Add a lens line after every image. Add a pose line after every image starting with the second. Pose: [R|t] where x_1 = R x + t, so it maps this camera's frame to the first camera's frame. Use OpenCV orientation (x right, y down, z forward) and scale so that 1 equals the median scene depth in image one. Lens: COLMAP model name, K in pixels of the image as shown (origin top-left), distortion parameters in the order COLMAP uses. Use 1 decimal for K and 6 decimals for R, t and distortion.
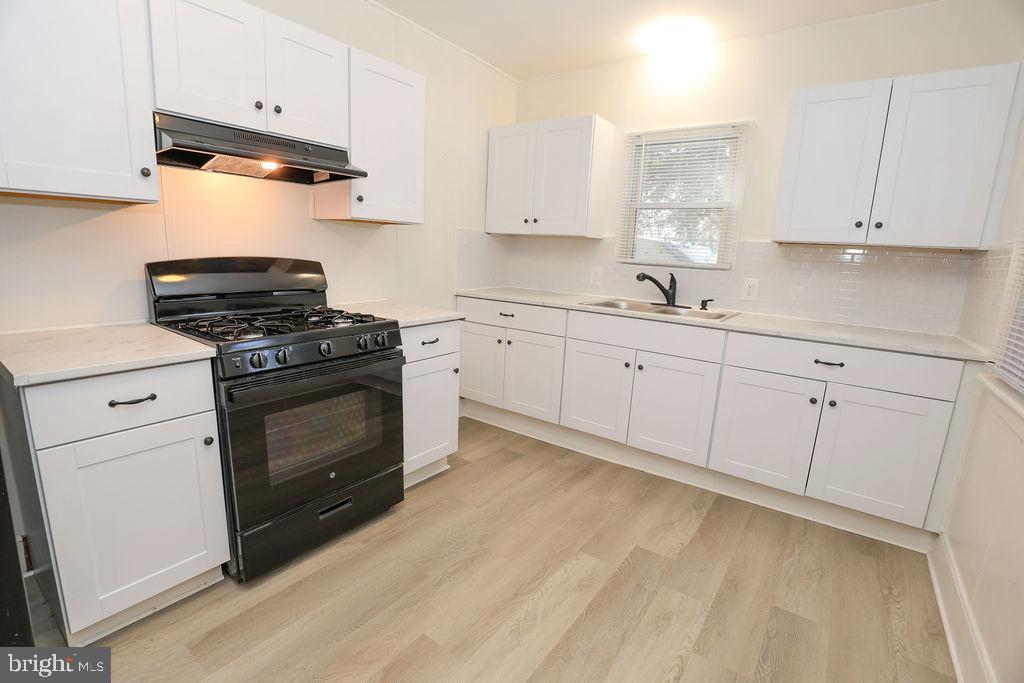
lens RADIAL K [[473.4, 0, 512.0], [0, 473.4, 341.5], [0, 0, 1]] dist [-0.033239, 0.007097]
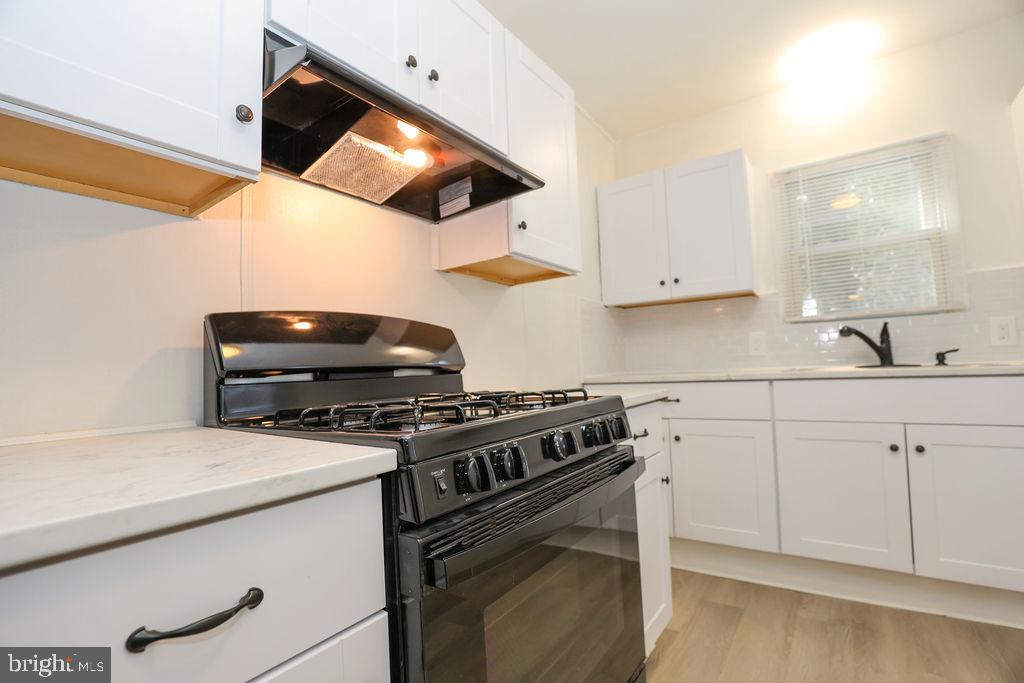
lens RADIAL K [[463.1, 0, 512.0], [0, 463.1, 341.5], [0, 0, 1]] dist [-0.029745, 0.000089]
pose [[0.996310, -0.082197, 0.024683, -0.379334], [0.085778, 0.962985, -0.255542, 0.025744], [-0.002765, 0.256716, 0.966483, 0.413875]]
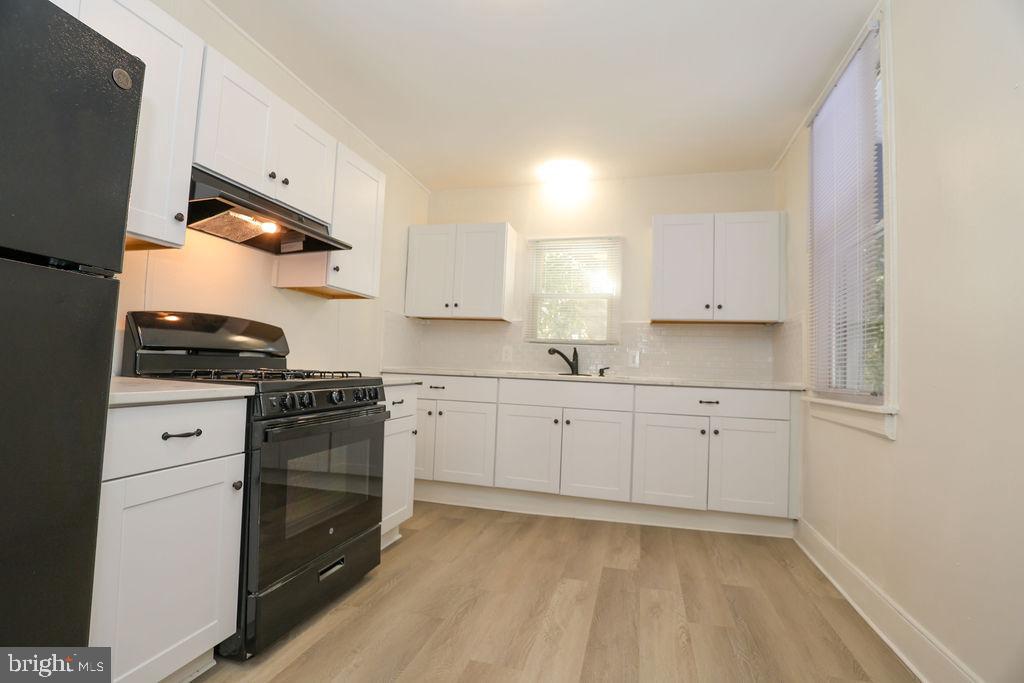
lens RADIAL K [[473.4, 0, 512.0], [0, 473.4, 341.5], [0, 0, 1]] dist [-0.033239, 0.007097]
pose [[0.934900, 0.007749, 0.354826, -0.338722], [0.074361, 0.973294, -0.217184, 0.127021], [-0.347033, 0.229430, 0.909357, -0.085333]]
